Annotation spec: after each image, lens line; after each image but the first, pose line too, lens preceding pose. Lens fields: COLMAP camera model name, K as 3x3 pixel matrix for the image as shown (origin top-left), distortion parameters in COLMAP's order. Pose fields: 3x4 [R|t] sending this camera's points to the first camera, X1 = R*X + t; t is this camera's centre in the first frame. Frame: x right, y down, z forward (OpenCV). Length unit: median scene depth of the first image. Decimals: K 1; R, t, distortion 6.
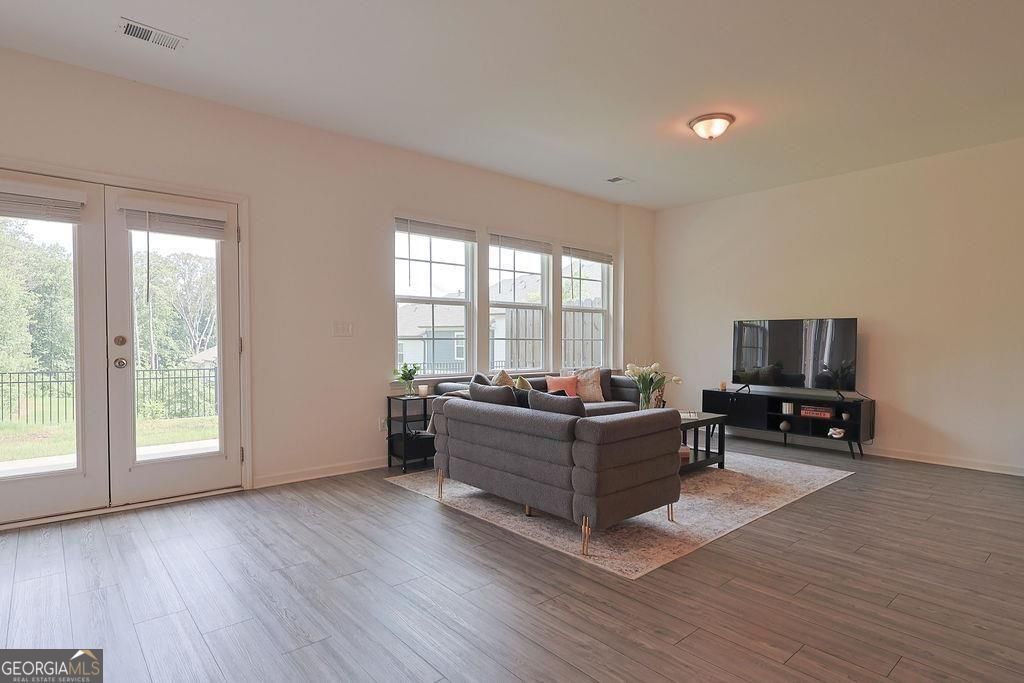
lens RADIAL K [[527.8, 0, 511.1], [0, 527.8, 344.1], [0, 0, 1]] dist [0.000874, 0.001012]
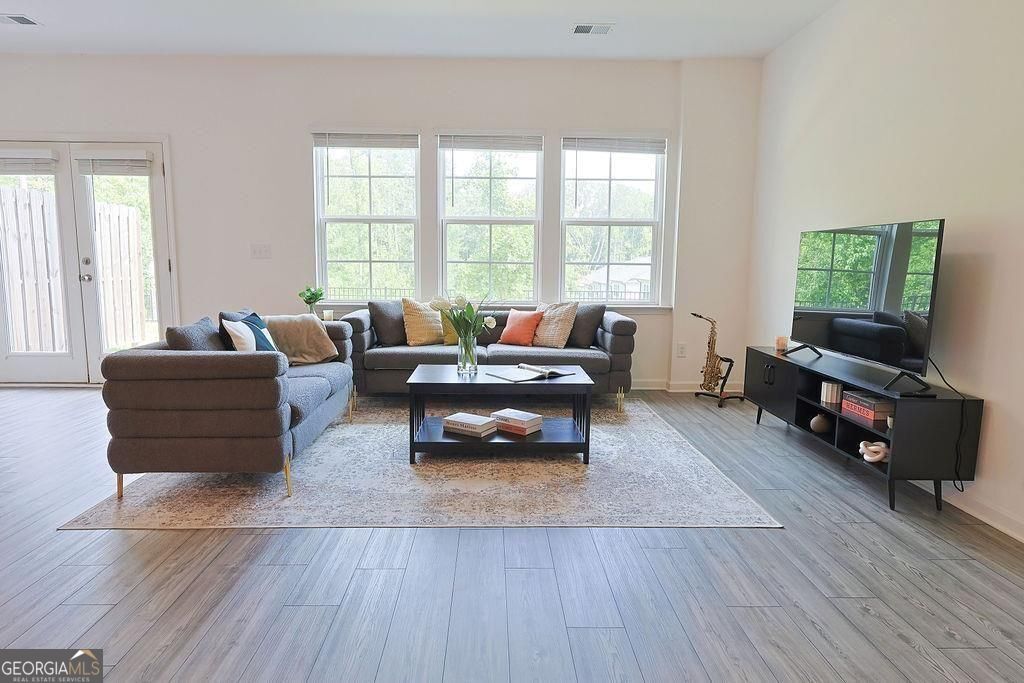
lens RADIAL K [[569.9, 0, 509.9], [0, 569.9, 330.7], [0, 0, 1]] dist [0.006584, 0.000514]
pose [[0.766874, 0.070587, -0.637904, 0.679616], [-0.012359, 0.995373, 0.095284, 0.011664], [0.641678, -0.065187, 0.764199, 0.385655]]
